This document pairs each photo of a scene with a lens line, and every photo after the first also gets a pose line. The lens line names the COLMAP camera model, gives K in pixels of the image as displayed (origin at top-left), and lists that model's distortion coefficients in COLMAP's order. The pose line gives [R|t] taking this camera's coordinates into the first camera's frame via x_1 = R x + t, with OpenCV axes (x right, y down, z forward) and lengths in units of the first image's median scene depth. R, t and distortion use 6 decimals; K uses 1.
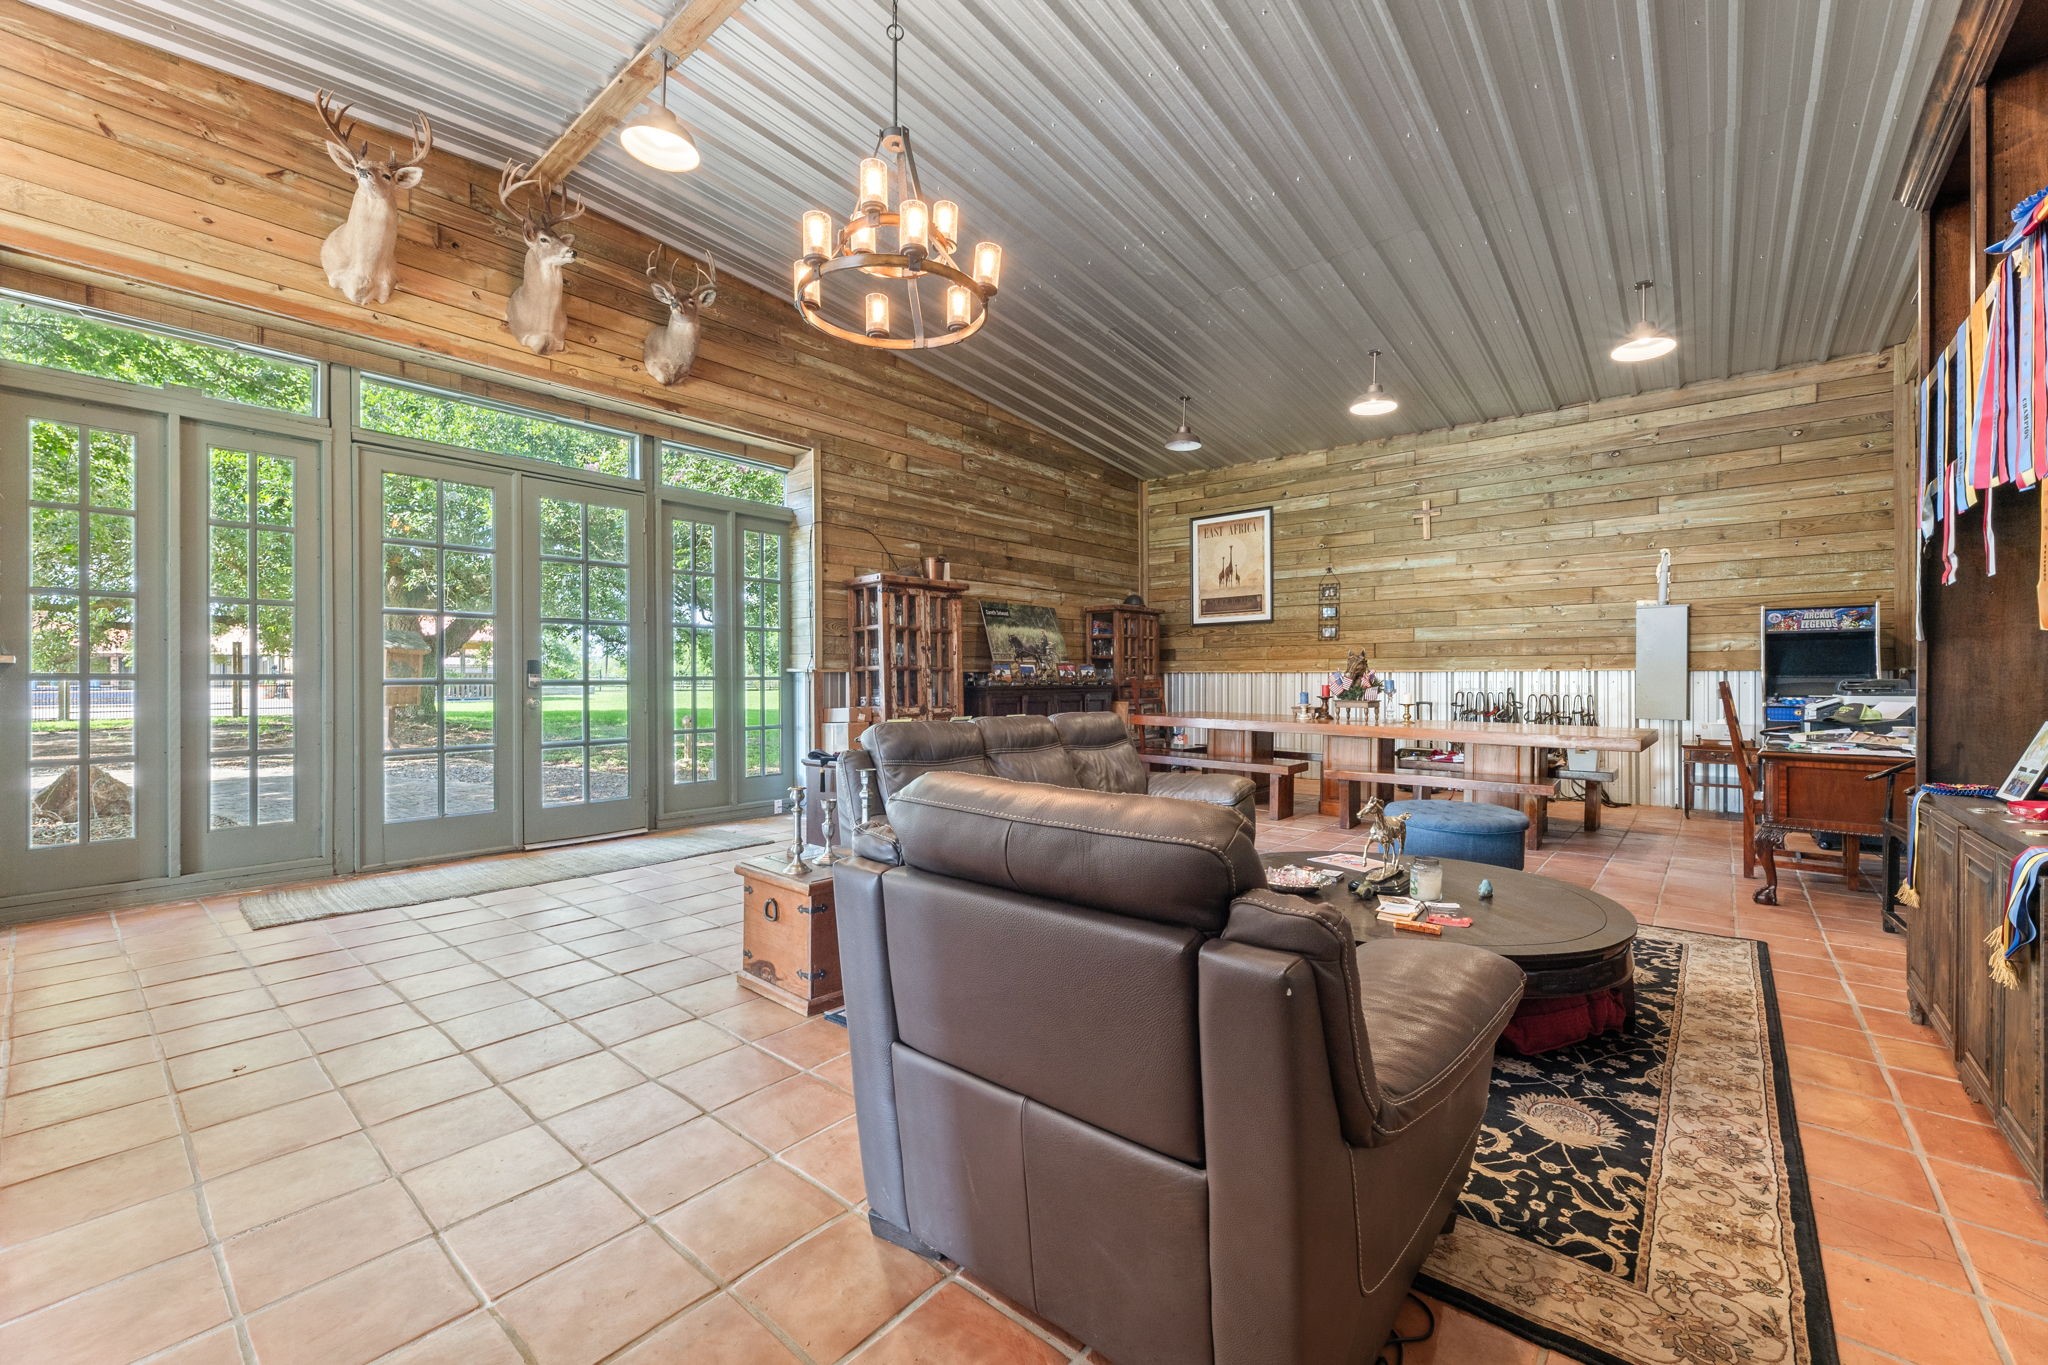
lens RADIAL K [[825.6, 0, 1031.1], [0, 825.6, 674.1], [0, 0, 1]] dist [0.002003, 0.000378]
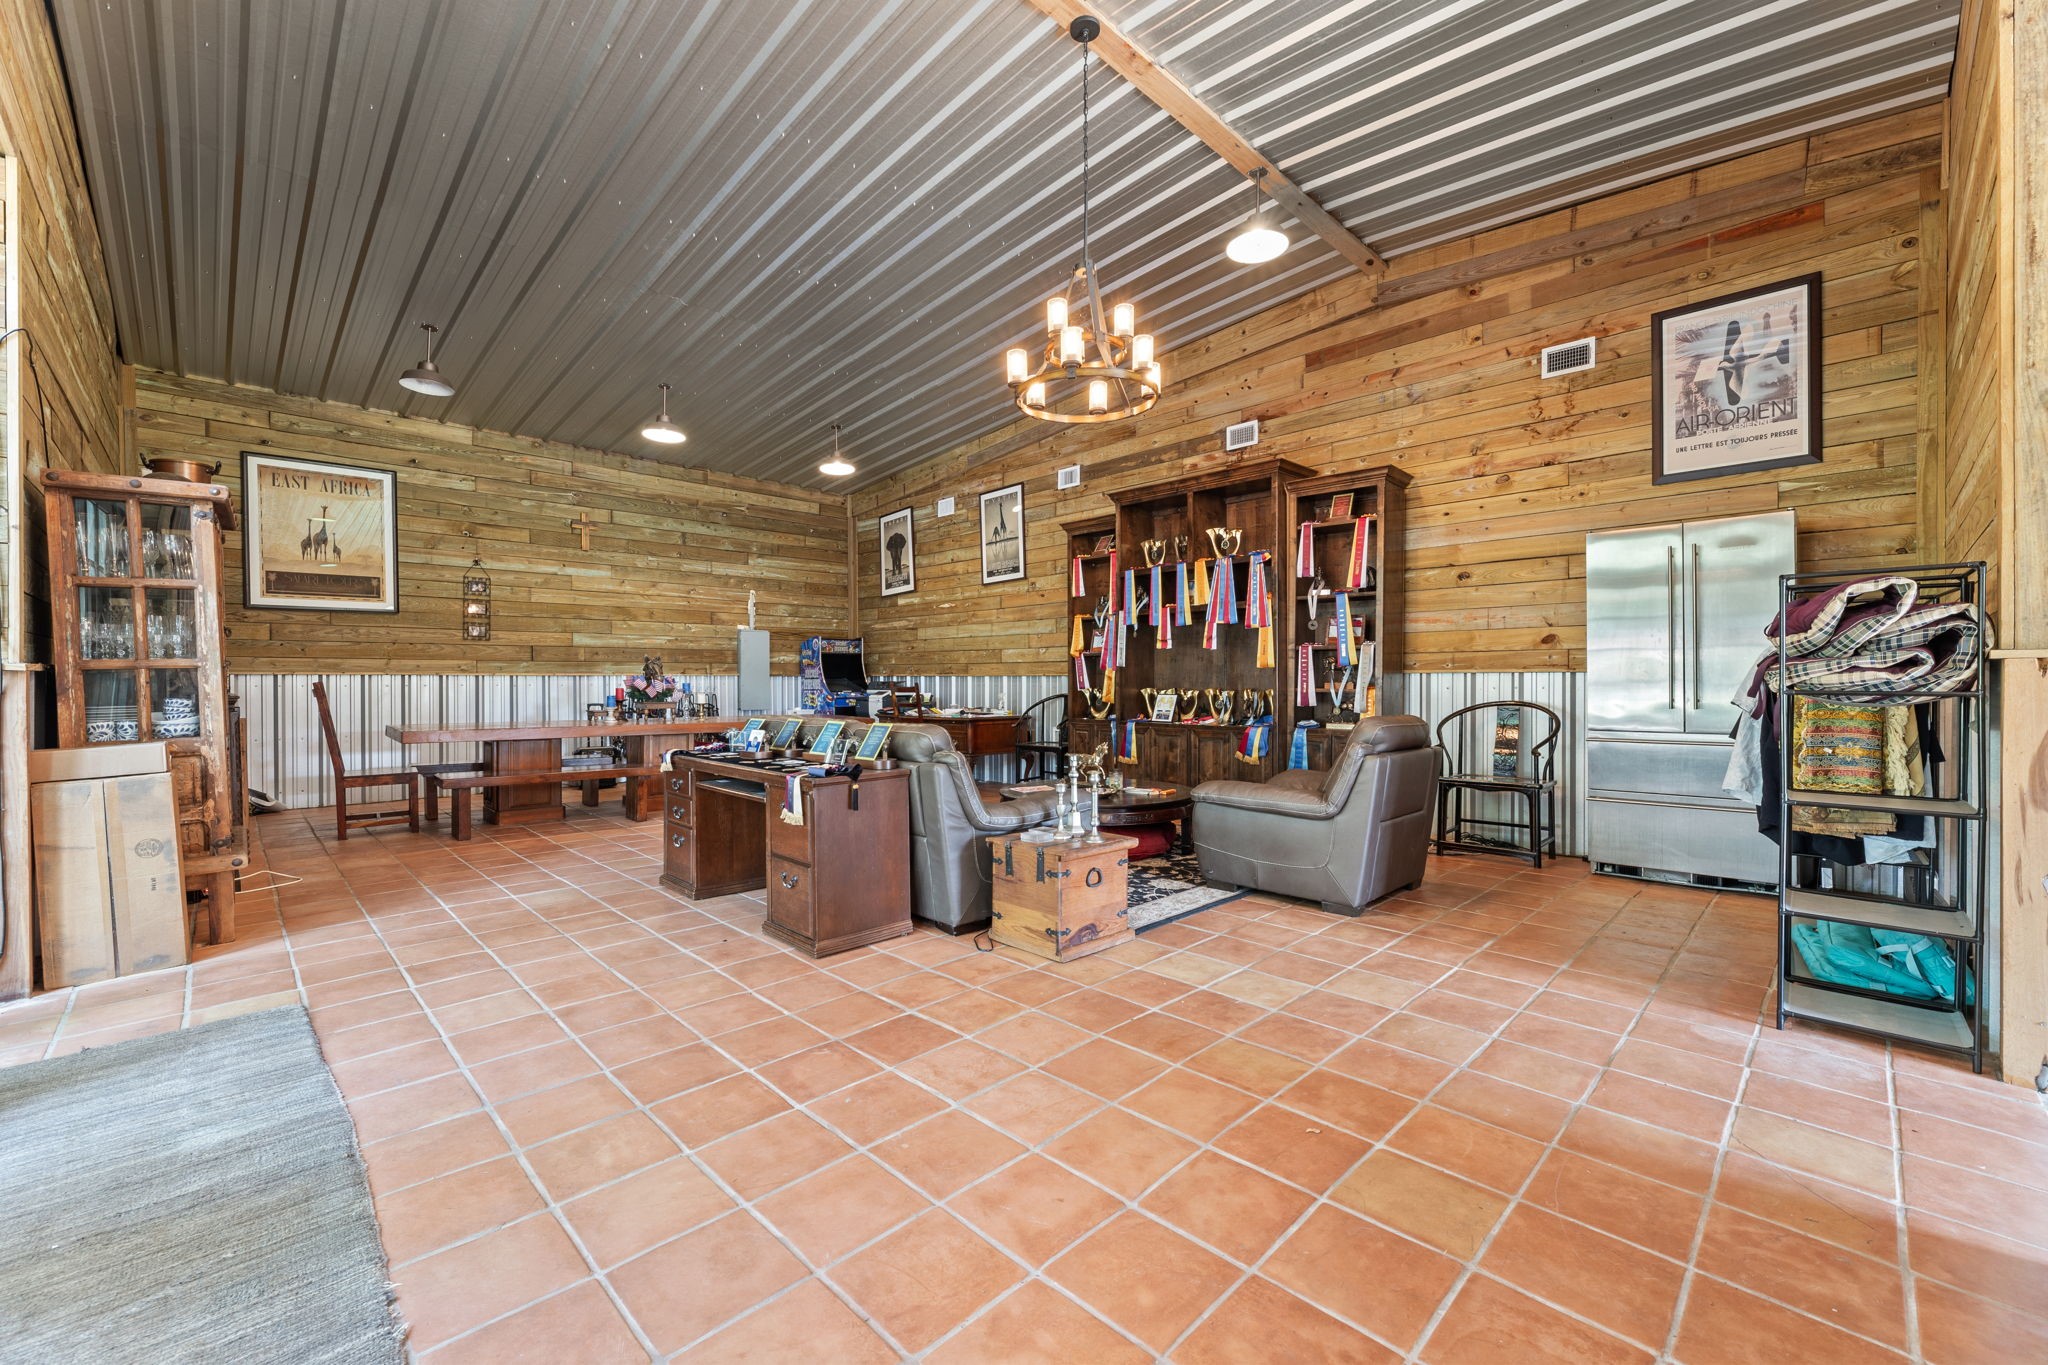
lens RADIAL K [[825.6, 0, 1031.1], [0, 825.6, 674.1], [0, 0, 1]] dist [0.002003, 0.000378]
pose [[0.096586, 0.013892, 0.995228, -0.524462], [0.004487, 0.999886, -0.014393, 0.013464], [-0.995315, 0.005856, 0.096513, 0.334992]]
